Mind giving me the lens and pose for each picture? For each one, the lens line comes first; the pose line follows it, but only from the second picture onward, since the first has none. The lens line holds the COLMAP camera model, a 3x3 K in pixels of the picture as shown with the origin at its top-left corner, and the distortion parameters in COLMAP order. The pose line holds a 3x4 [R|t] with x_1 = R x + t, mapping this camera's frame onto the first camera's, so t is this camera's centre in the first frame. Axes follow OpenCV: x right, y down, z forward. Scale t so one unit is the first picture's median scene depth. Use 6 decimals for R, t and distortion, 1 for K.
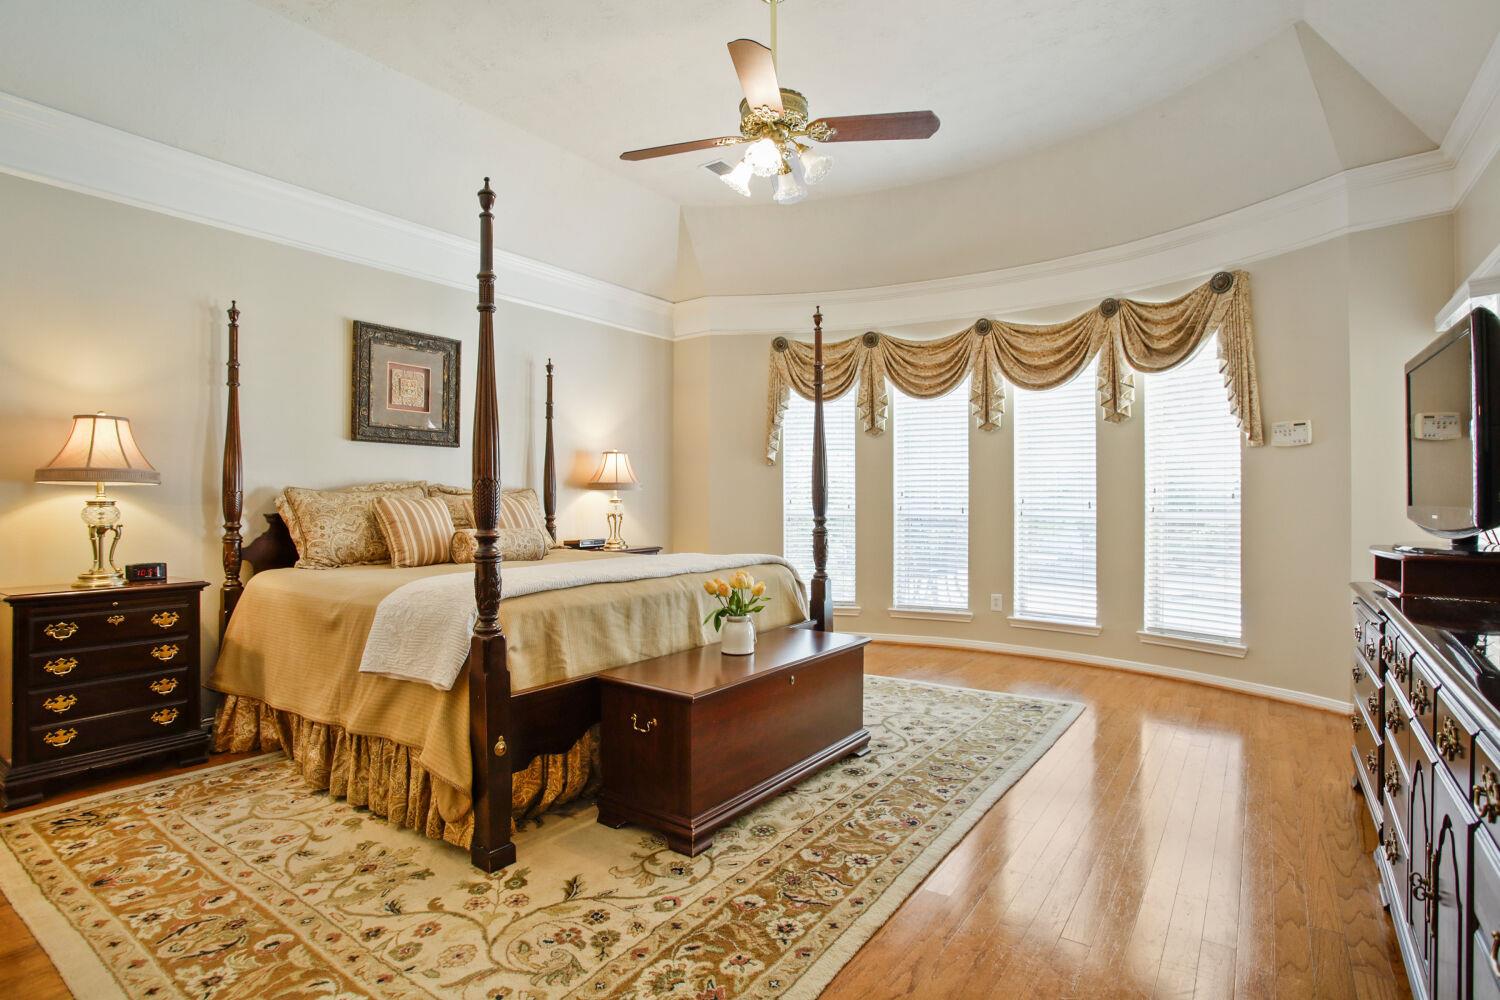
lens RADIAL K [[726.2, 0, 789.8], [0, 726.2, 504.4], [0, 0, 1]] dist [-0.064236, 0.000276]
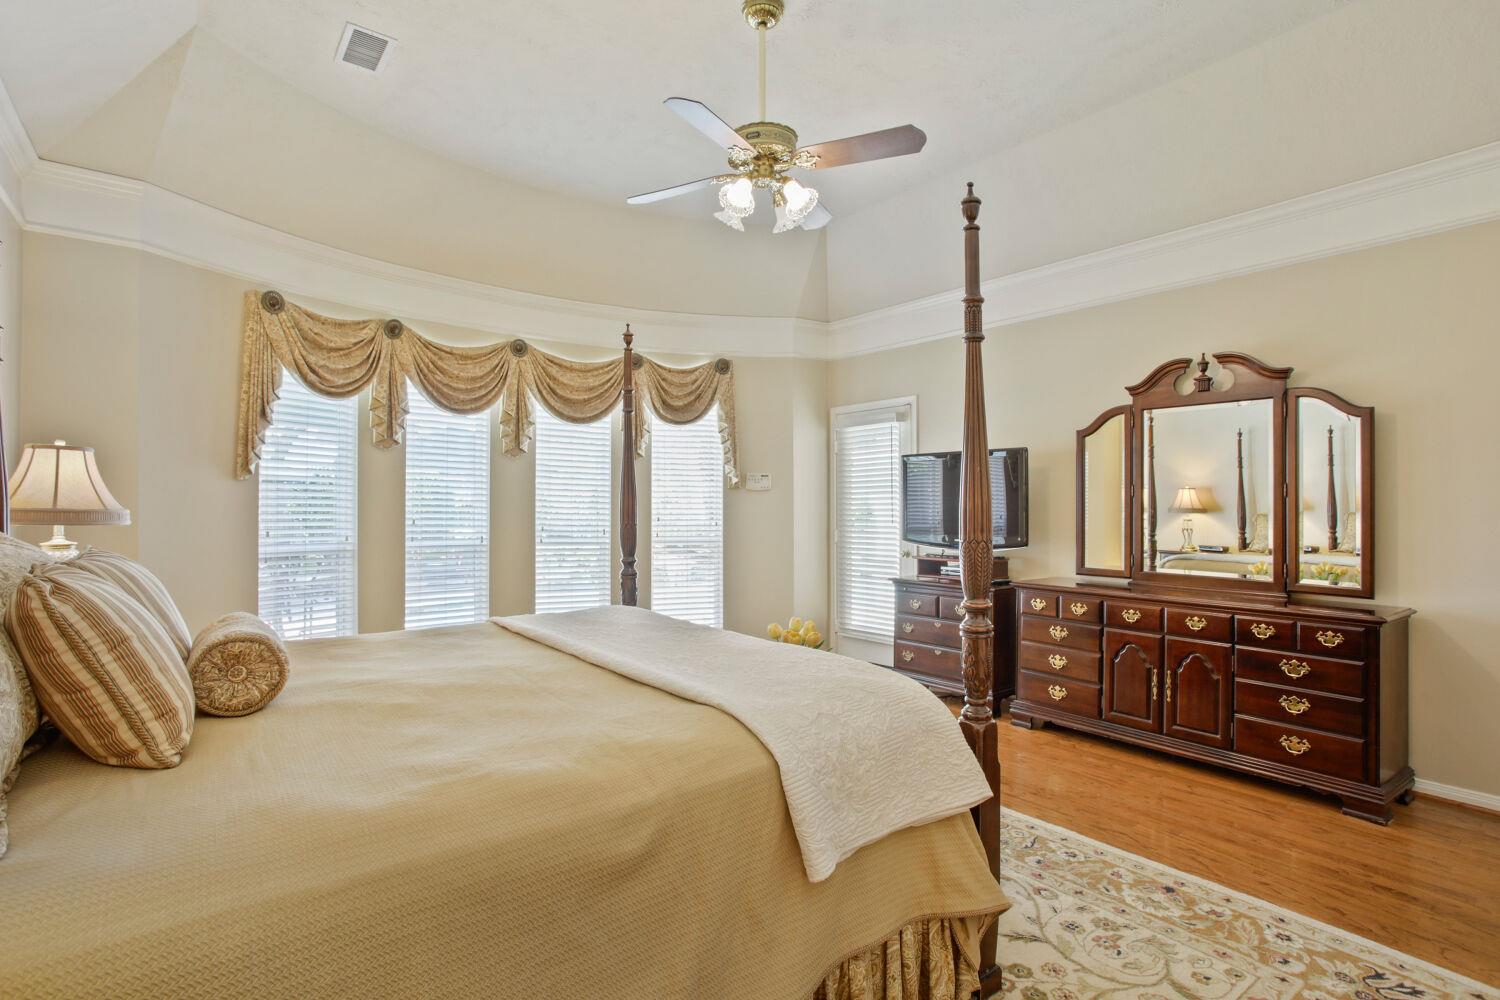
lens RADIAL K [[723.9, 0, 756.0], [0, 723.9, 502.7], [0, 0, 1]] dist [-0.056344, 0.030079]
pose [[0.320331, 0.013571, 0.947208, -0.594697], [-0.000109, 0.999898, -0.014289, -0.029610], [-0.947306, 0.004474, 0.320300, 0.438316]]
